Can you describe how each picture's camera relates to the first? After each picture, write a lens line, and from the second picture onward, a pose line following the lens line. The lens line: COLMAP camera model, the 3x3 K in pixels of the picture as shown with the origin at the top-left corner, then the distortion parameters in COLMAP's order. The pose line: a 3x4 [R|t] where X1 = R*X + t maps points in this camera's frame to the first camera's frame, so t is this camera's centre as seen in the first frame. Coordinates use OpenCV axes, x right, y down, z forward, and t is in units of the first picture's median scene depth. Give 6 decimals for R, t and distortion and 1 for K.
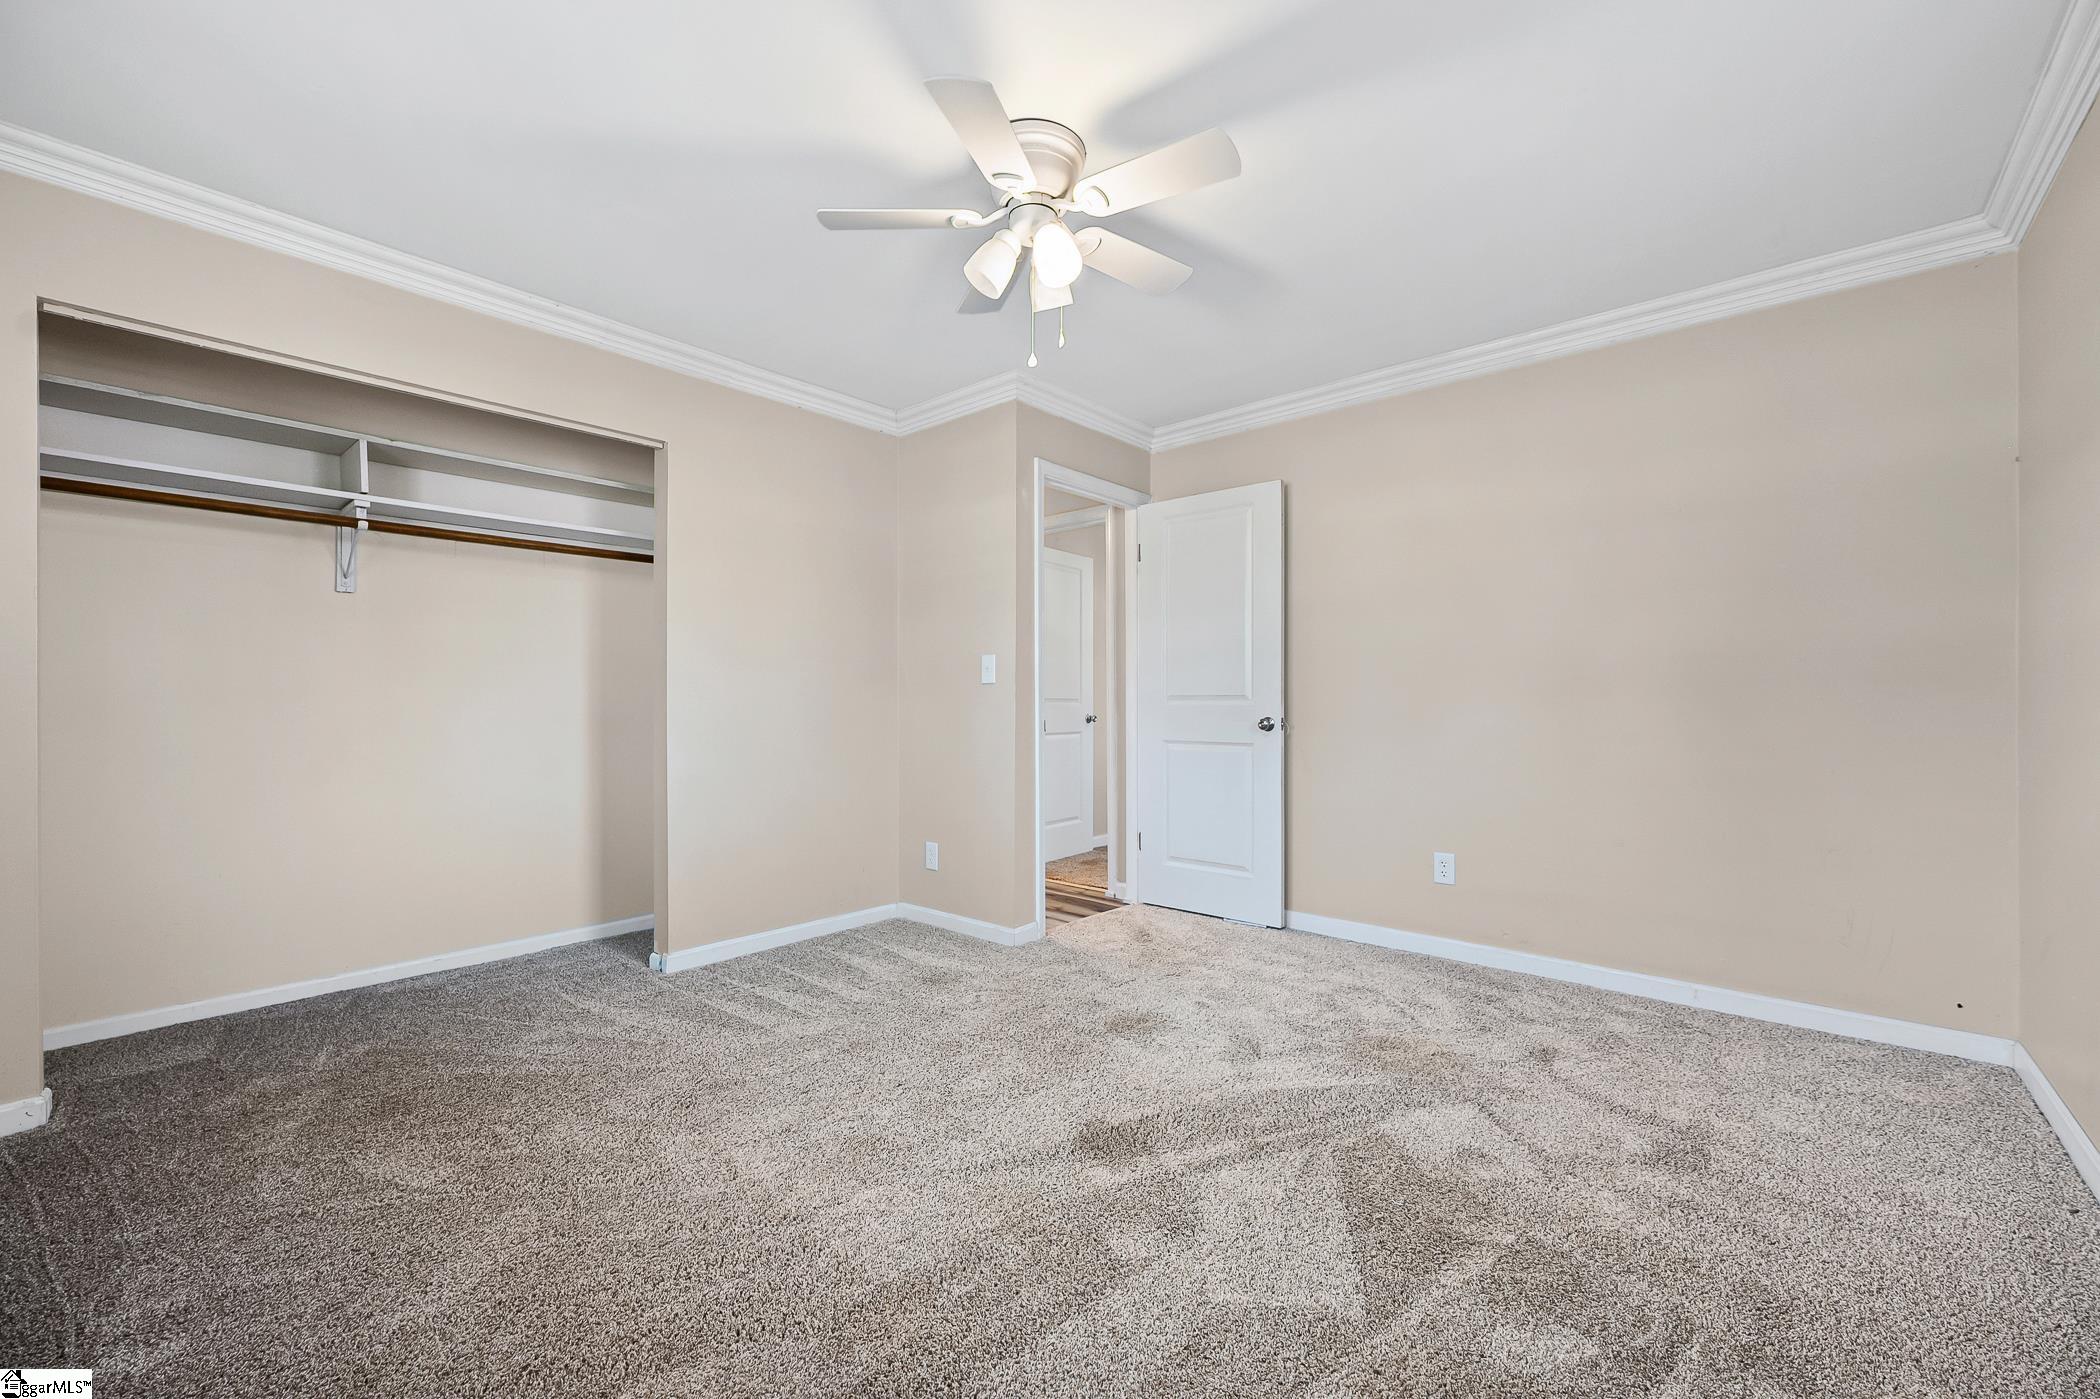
lens RADIAL K [[834.5, 0, 1051.3], [0, 834.5, 695.3], [0, 0, 1]] dist [-0.000607, -0.000091]
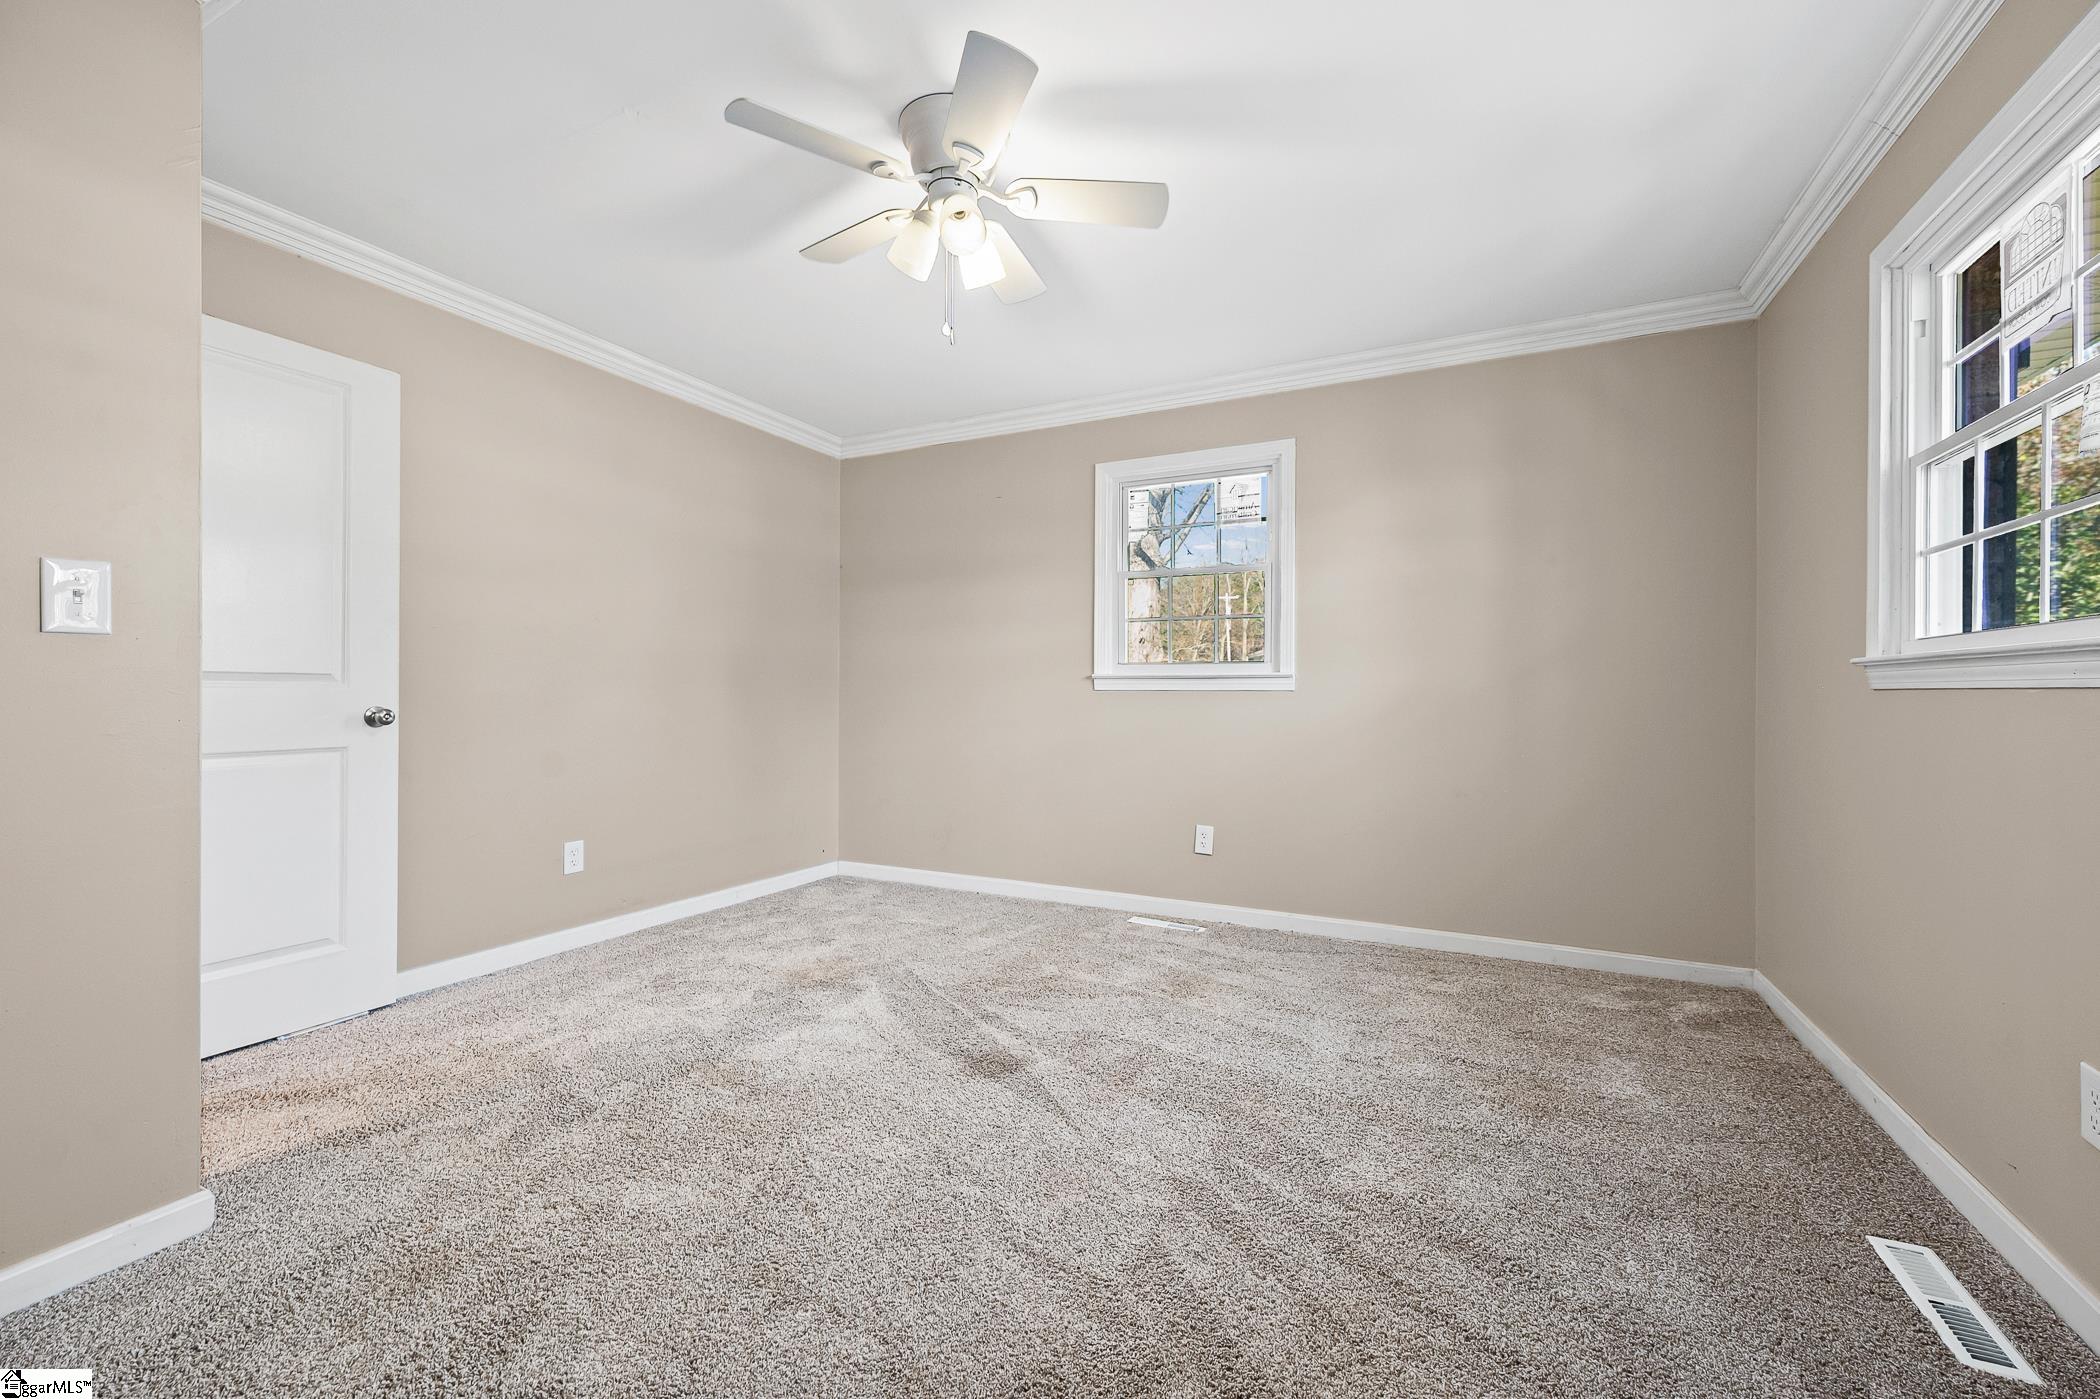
lens RADIAL K [[834.5, 0, 1060.3], [0, 834.5, 696.0], [0, 0, 1]] dist [-0.000607, -0.000091]
pose [[-0.272289, -0.000994, 0.962215, -0.657423], [-0.016006, 0.999866, -0.003496, 0.012216], [-0.962082, -0.016353, -0.272268, 0.754480]]
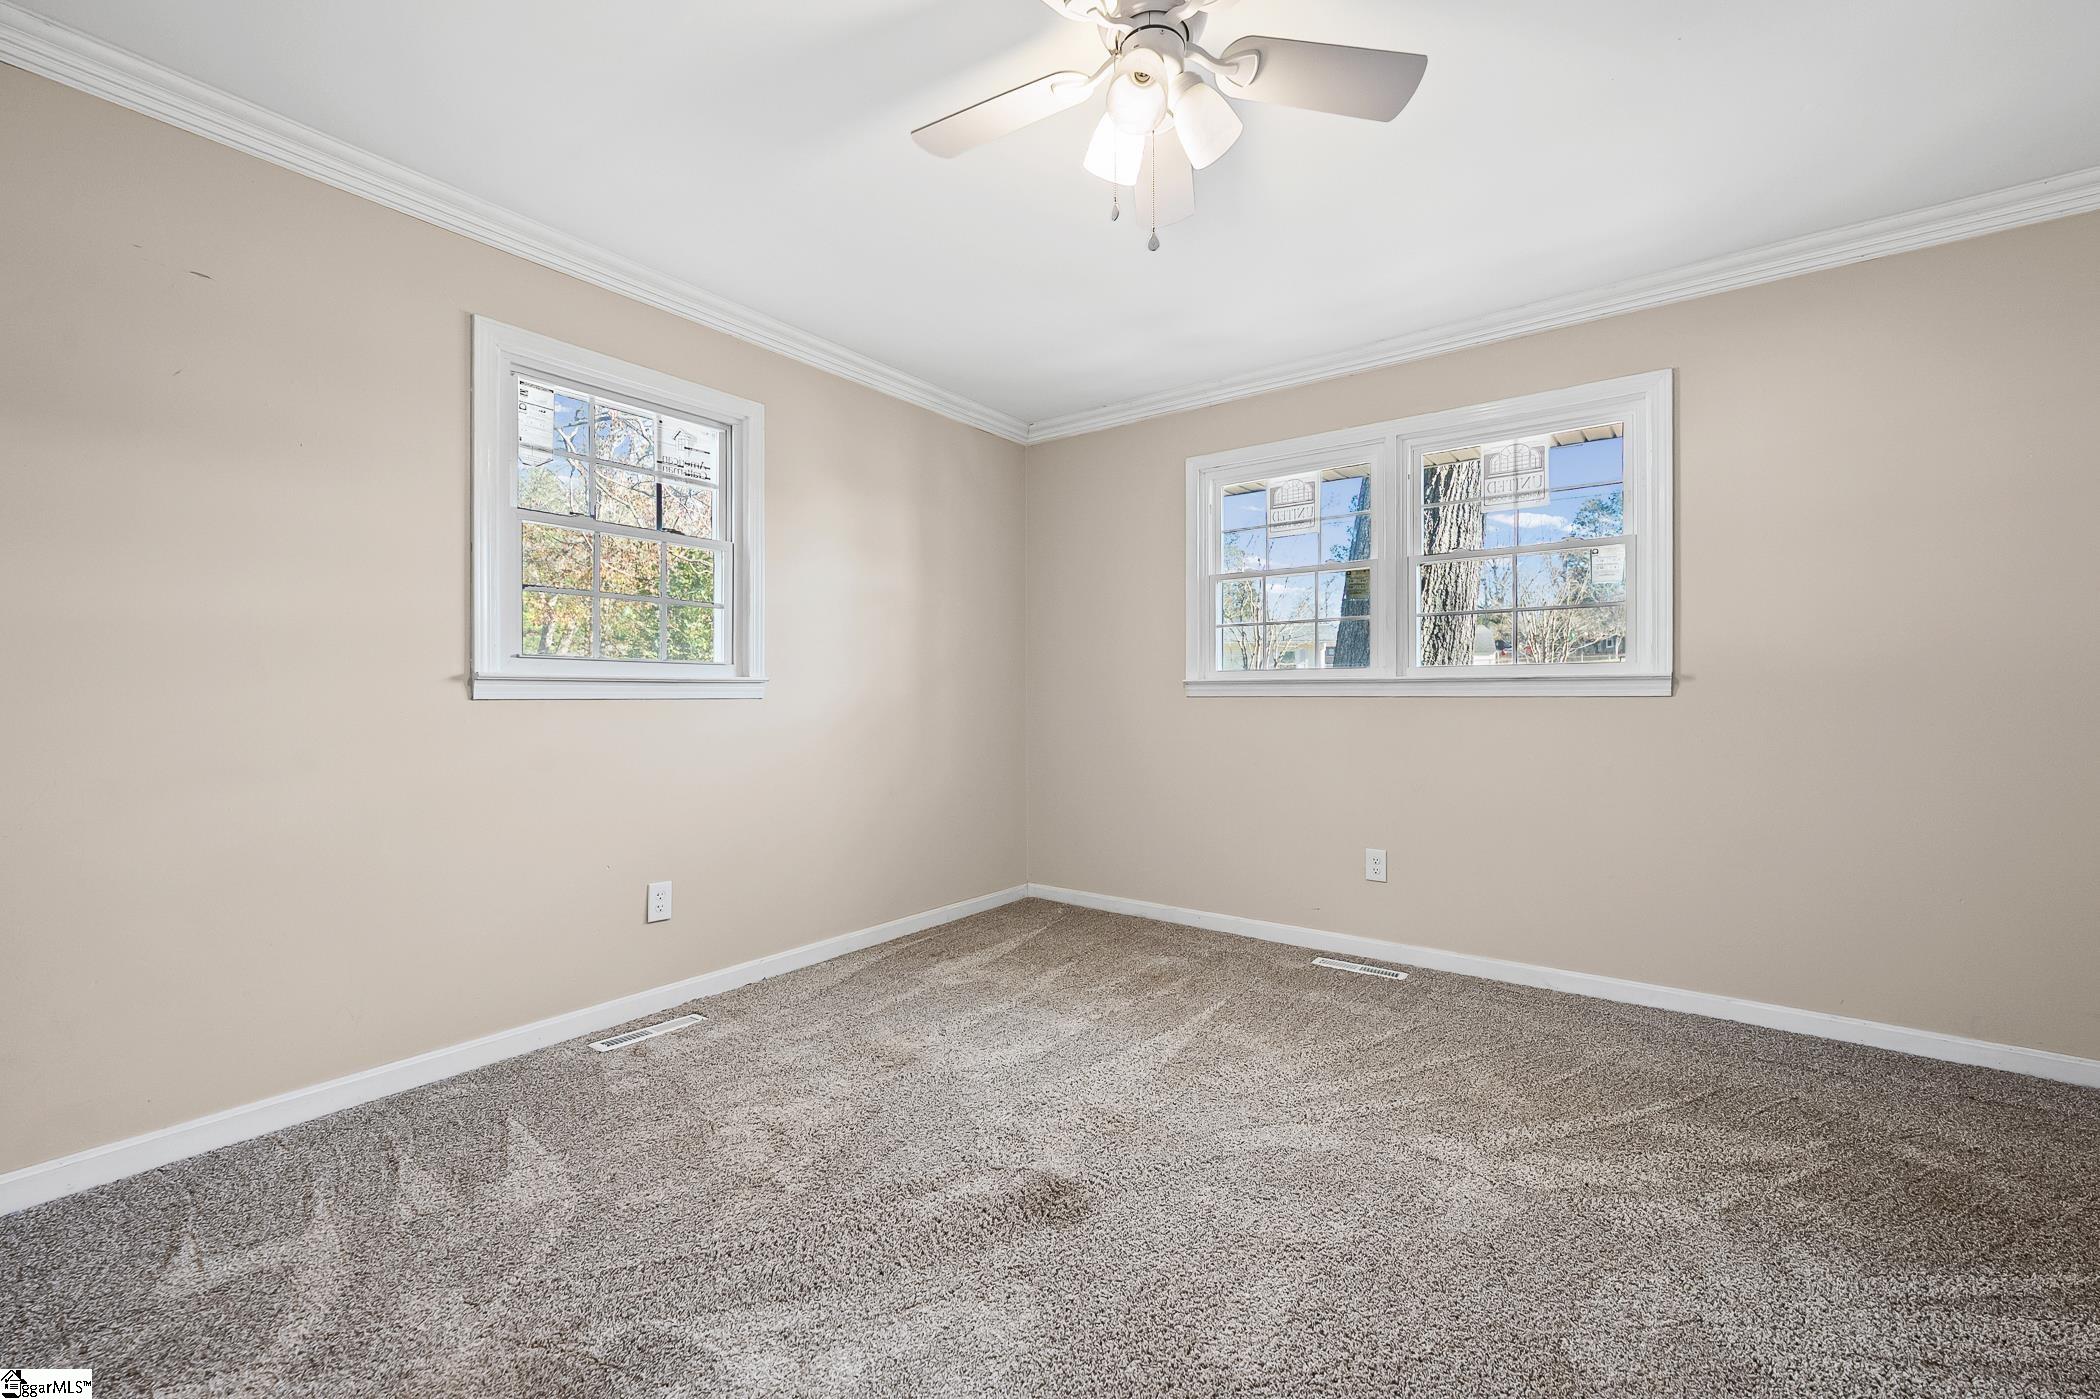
lens RADIAL K [[834.5, 0, 1075.9], [0, 834.5, 700.4], [0, 0, 1]] dist [-0.000607, -0.000091]
pose [[-0.995438, 0.004724, -0.095290, 0.079979], [0.005624, 0.999942, -0.009176, 0.009199], [0.095241, -0.009670, -0.995407, 1.147201]]
